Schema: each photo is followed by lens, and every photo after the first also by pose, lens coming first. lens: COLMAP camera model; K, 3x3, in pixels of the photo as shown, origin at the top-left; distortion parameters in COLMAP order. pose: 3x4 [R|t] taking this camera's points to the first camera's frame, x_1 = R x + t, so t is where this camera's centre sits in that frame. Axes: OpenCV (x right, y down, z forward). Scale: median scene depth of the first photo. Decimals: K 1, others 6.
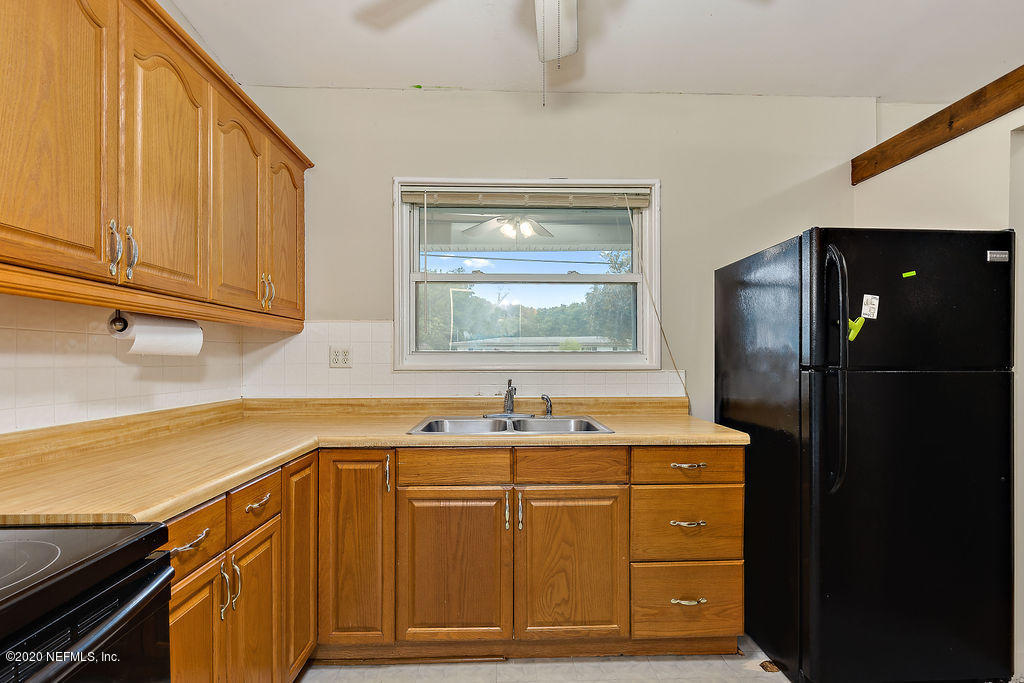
lens RADIAL K [[470.1, 0, 517.8], [0, 470.1, 357.7], [0, 0, 1]] dist [0.000176, 0.000401]
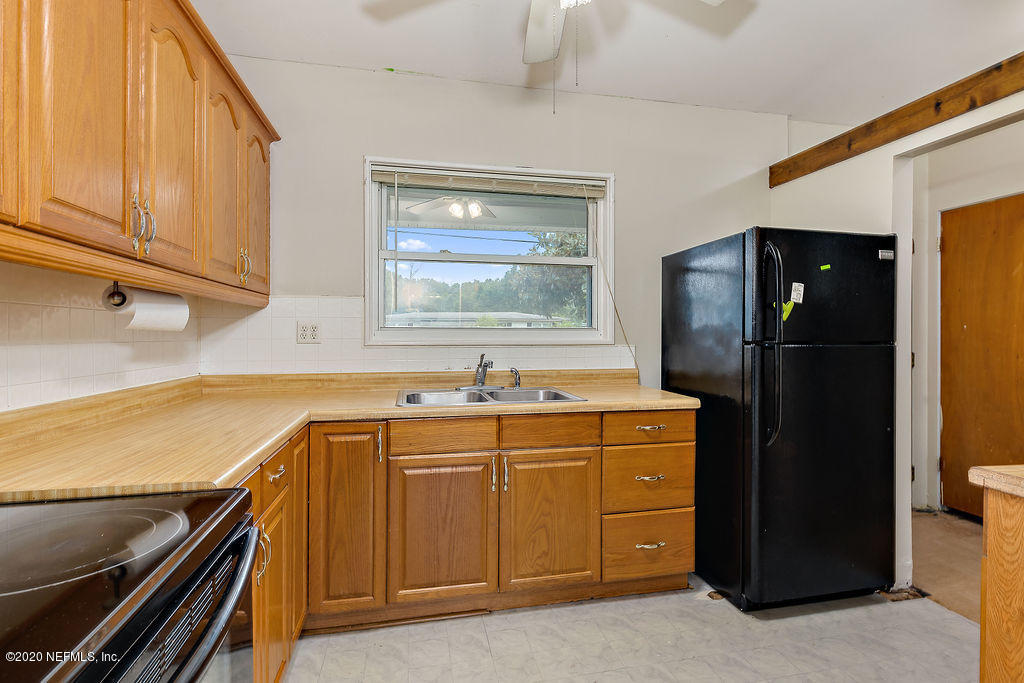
lens RADIAL K [[468.2, 0, 508.8], [0, 468.2, 334.3], [0, 0, 1]] dist [0.001364, -0.000019]
pose [[0.986546, 0.001750, 0.163472, -0.164012], [-0.002138, 0.999995, 0.002196, -0.000714], [-0.163467, -0.002516, 0.986546, -0.071790]]
